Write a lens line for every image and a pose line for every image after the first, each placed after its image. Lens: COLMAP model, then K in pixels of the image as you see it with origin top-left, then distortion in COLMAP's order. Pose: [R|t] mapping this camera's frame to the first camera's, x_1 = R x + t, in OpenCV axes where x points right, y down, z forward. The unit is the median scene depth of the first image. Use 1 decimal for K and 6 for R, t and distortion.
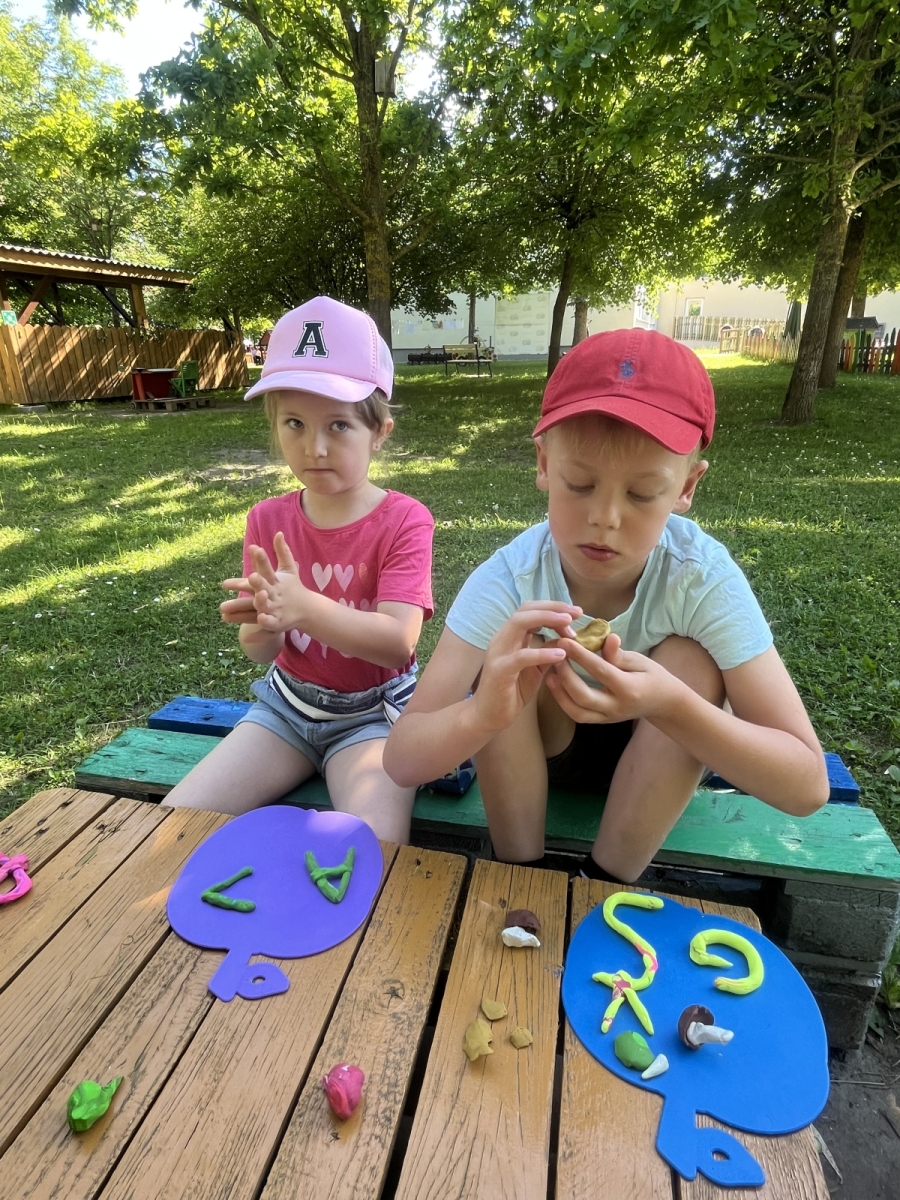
lens RADIAL K [[664.3, 0, 450.0], [0, 664.3, 600.0], [0, 0, 1]] dist [0.001911, -0.002253]
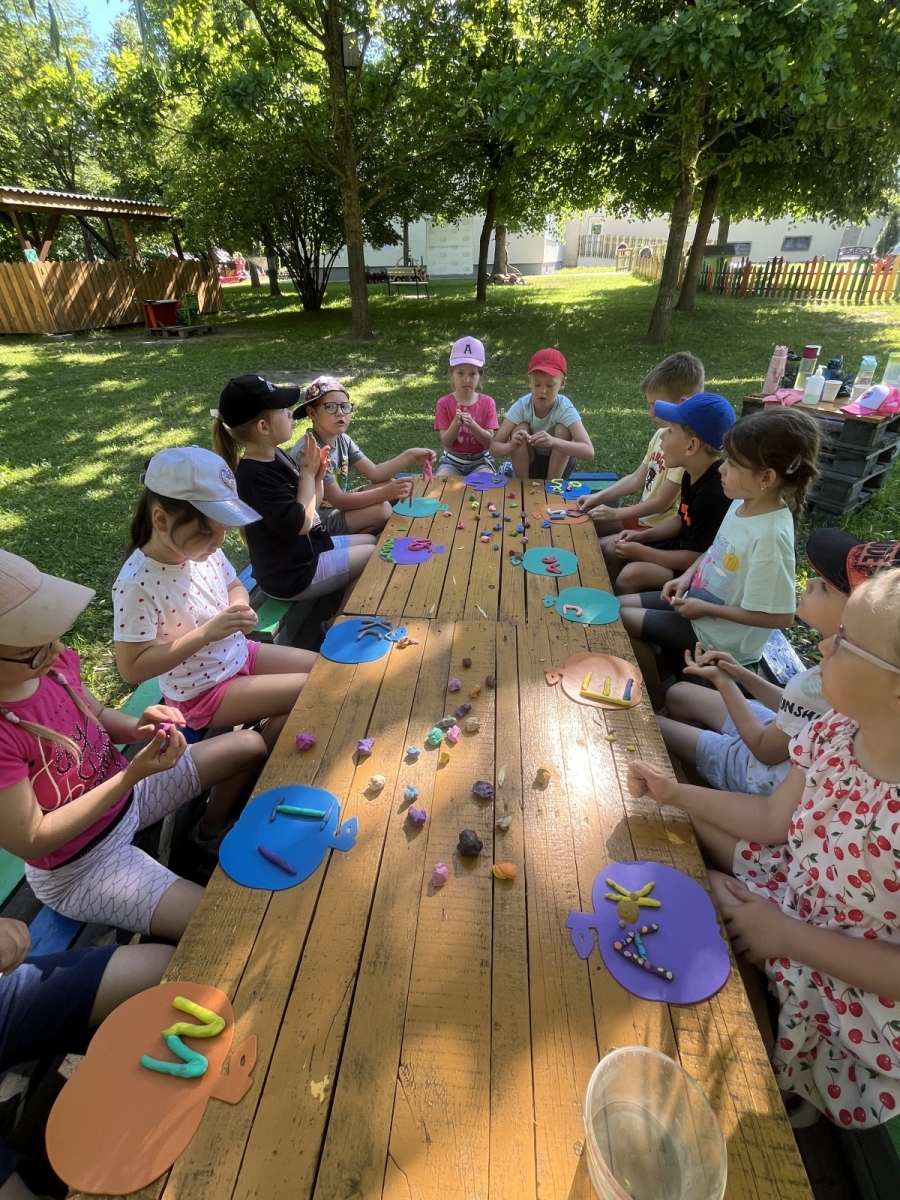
lens RADIAL K [[536.6, 0, 450.0], [0, 536.6, 600.0], [0, 0, 1]] dist [-0.002300, 0.000594]
pose [[0.994515, -0.059749, 0.085844, -0.029324], [0.041950, 0.979724, 0.195912, 0.016763], [-0.095809, -0.191237, 0.976857, -0.096074]]
